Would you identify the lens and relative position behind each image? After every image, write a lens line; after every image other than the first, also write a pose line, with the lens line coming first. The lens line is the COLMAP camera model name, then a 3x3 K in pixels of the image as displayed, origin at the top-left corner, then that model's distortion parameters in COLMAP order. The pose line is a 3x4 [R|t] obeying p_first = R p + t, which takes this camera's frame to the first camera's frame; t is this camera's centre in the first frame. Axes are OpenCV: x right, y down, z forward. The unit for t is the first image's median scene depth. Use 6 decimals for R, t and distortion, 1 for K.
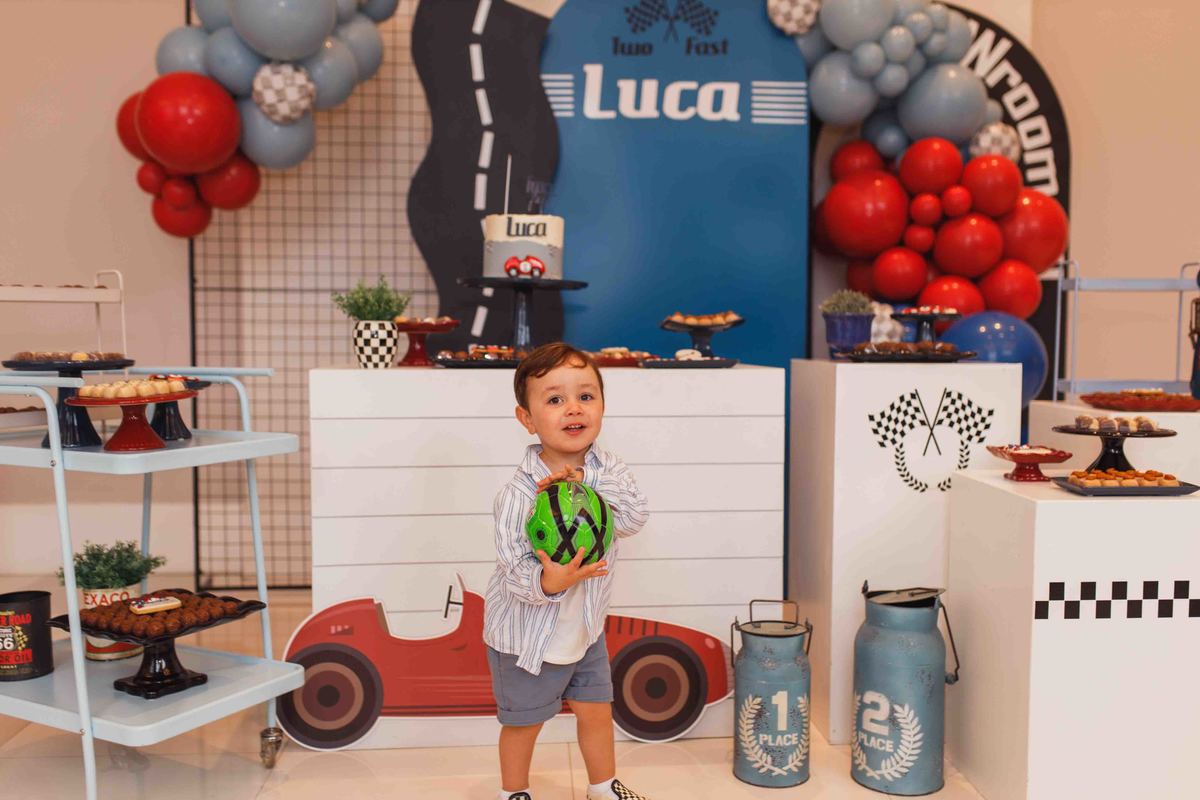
lens RADIAL K [[1133.2, 0, 600.0], [0, 1133.2, 400.0], [0, 0, 1]] dist [0.003717, -0.004511]
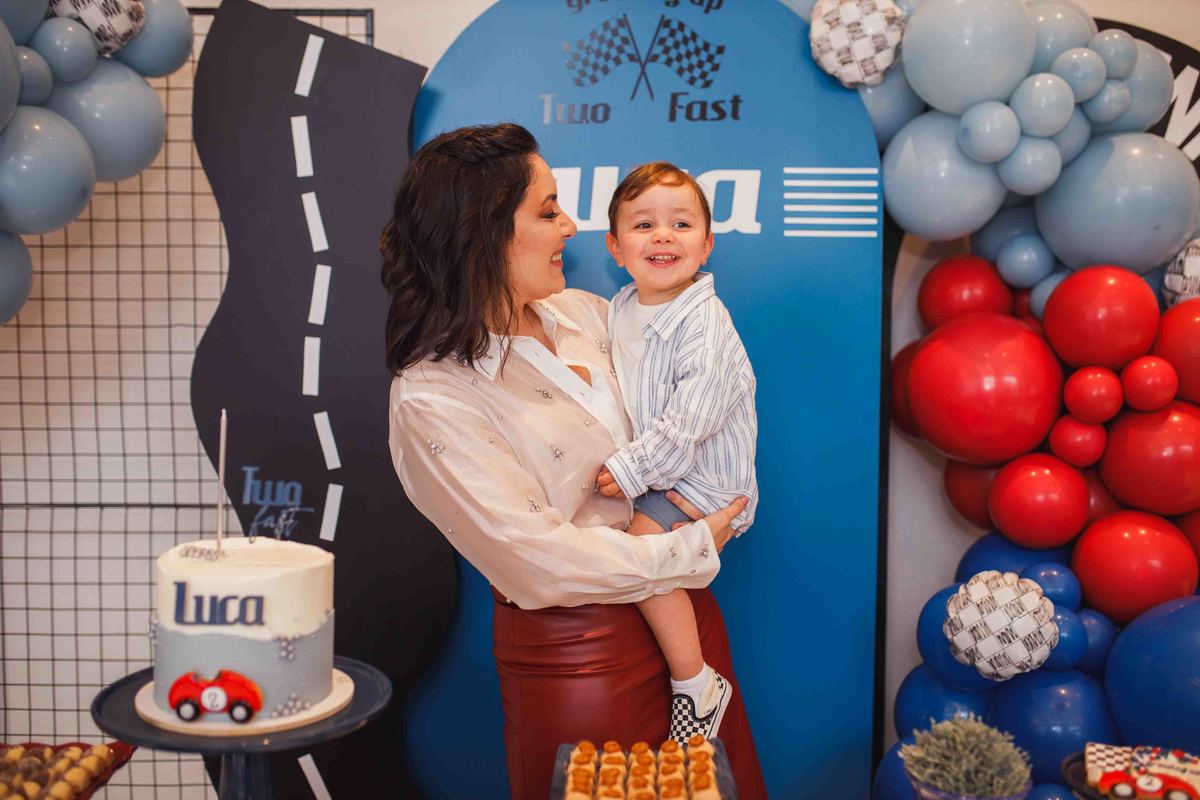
lens RADIAL K [[1144.3, 0, 600.0], [0, 1144.3, 400.0], [0, 0, 1]] dist [-0.061179, 0.083215]
pose [[0.997884, 0.002681, -0.064971, 0.088522], [-0.001981, 0.999939, 0.010842, -0.188582], [0.064996, -0.010690, 0.997828, 0.463841]]
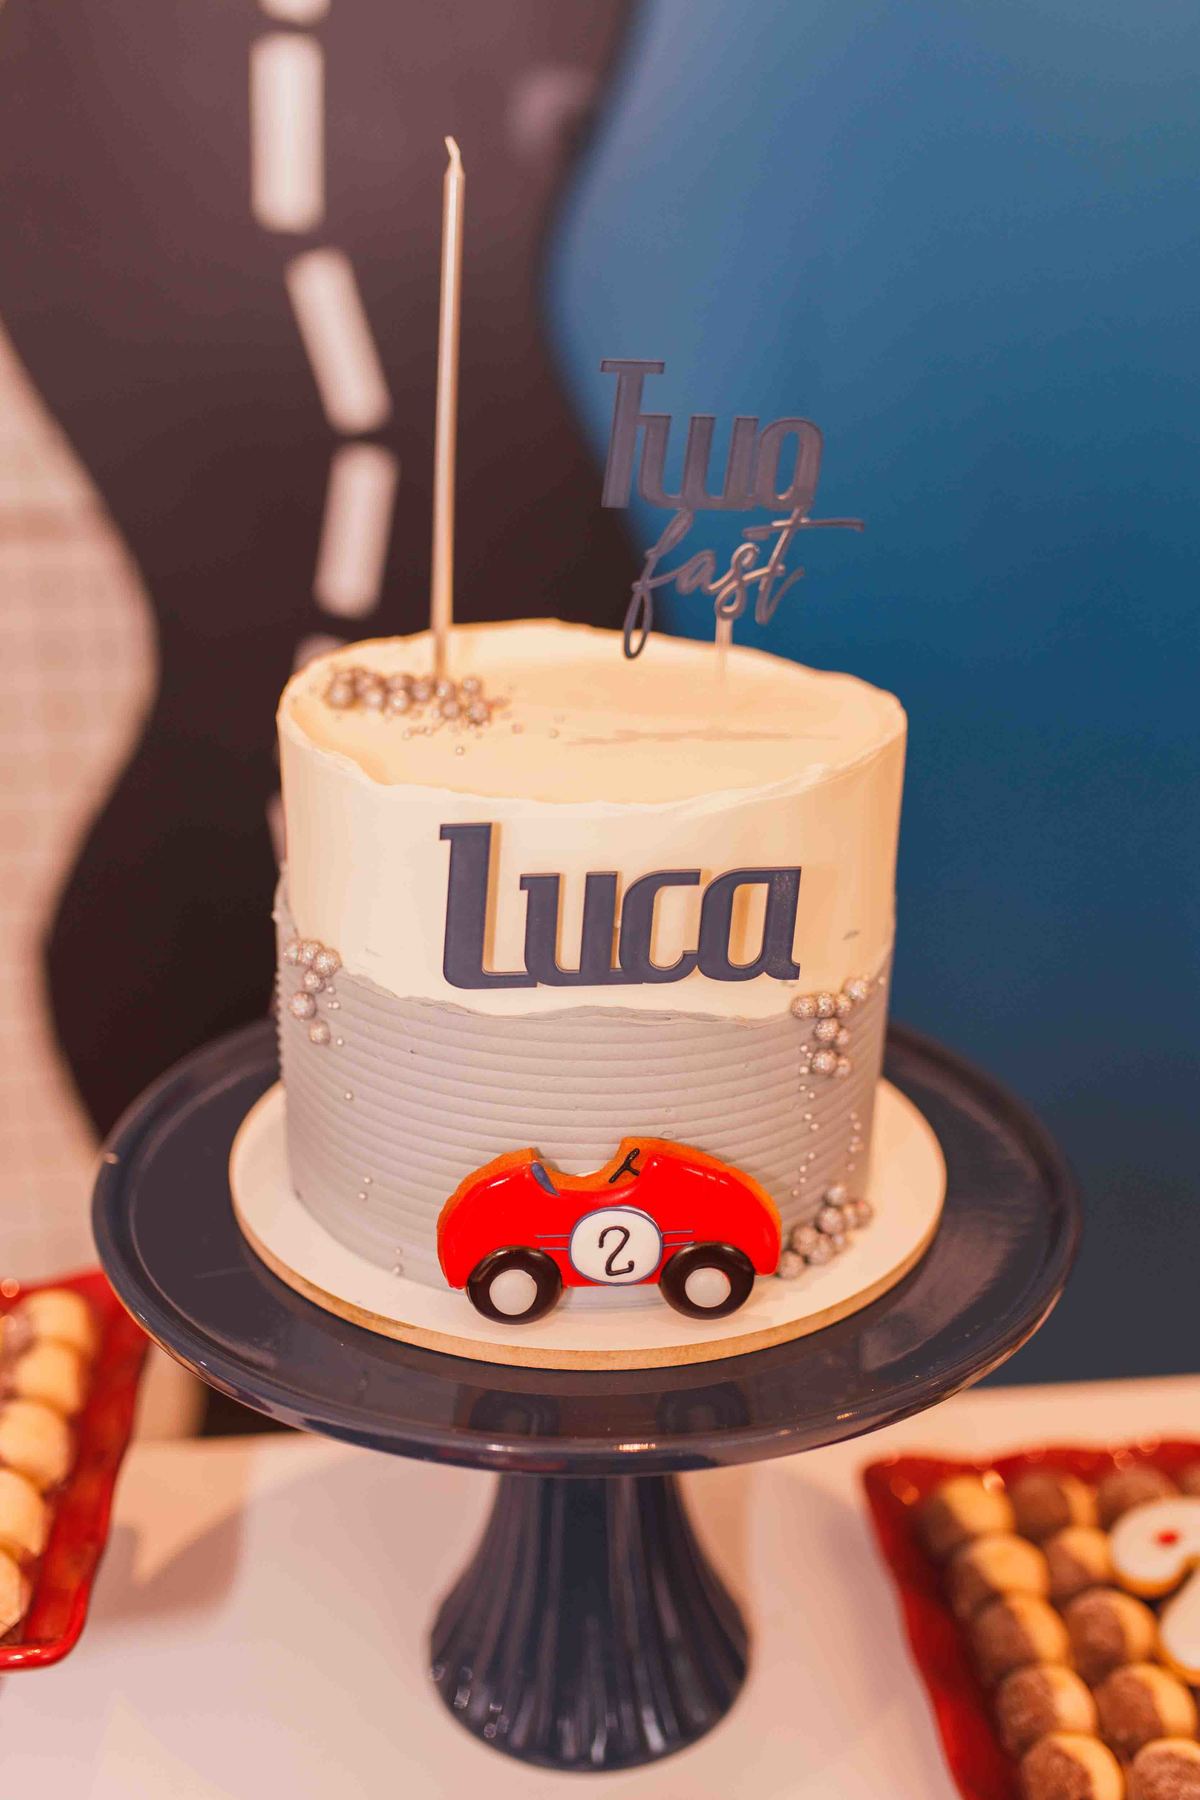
lens RADIAL K [[1933.1, 0, 645.9], [0, 1933.1, 903.8], [0, 0, 1]] dist [0.003644, 0.015757]
pose [[0.999580, -0.013660, 0.025552, -0.052189], [0.005376, 0.954016, 0.299707, -0.167711], [-0.028471, -0.299444, 0.953689, 0.657525]]
